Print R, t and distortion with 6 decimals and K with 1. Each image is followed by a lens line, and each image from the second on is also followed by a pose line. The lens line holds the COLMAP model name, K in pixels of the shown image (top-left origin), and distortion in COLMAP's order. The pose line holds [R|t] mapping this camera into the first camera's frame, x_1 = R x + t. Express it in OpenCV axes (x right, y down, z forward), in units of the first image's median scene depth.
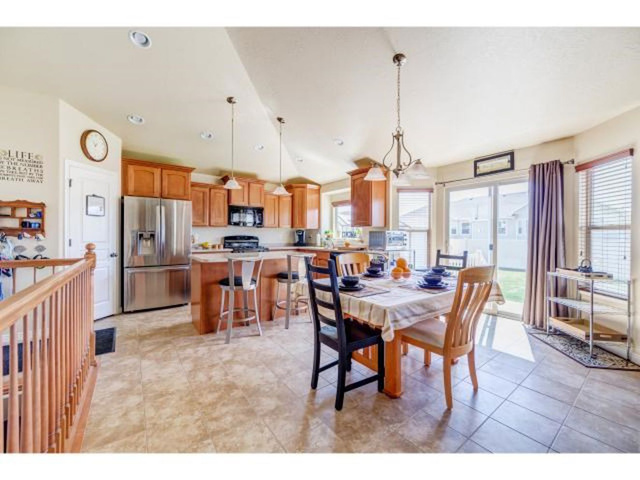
lens RADIAL K [[253.0, 0, 314.0], [0, 253.0, 236.5], [0, 0, 1]] dist [0.006981, 0.000300]
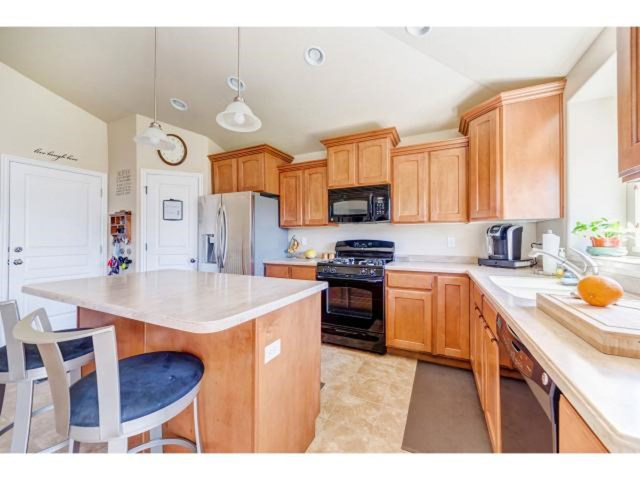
lens RADIAL K [[253.0, 0, 323.2], [0, 253.0, 237.2], [0, 0, 1]] dist [0.006981, 0.000300]
pose [[0.471321, -0.012402, -0.881874, 0.237226], [-0.002210, 0.999881, -0.015243, -0.000551], [0.881959, 0.009133, 0.471238, 0.867783]]
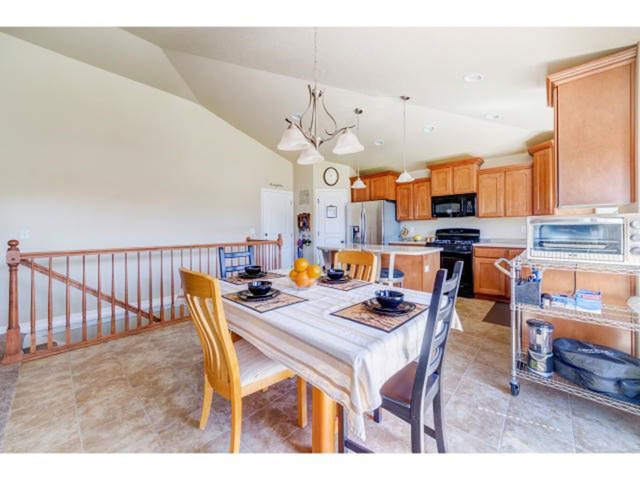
lens RADIAL K [[253.0, 0, 321.2], [0, 253.0, 230.5], [0, 0, 1]] dist [0.006981, 0.000300]
pose [[0.190648, -0.000135, -0.981659, 0.644186], [0.005395, 0.999985, 0.000911, 0.000567], [0.981644, -0.005469, 0.190646, 0.502766]]
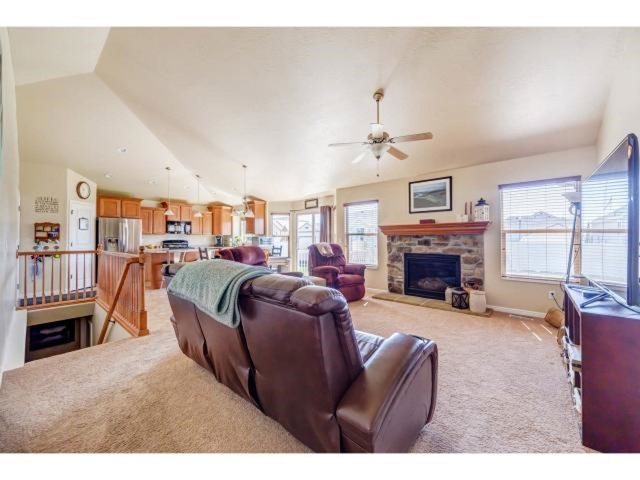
lens RADIAL K [[253.0, 0, 319.0], [0, 253.0, 235.9], [0, 0, 1]] dist [0.006981, 0.000300]
pose [[0.975548, -0.005337, 0.219722, 0.293471], [0.008990, 0.999837, -0.015630, 0.005199], [-0.219603, 0.017224, 0.975437, -0.904555]]
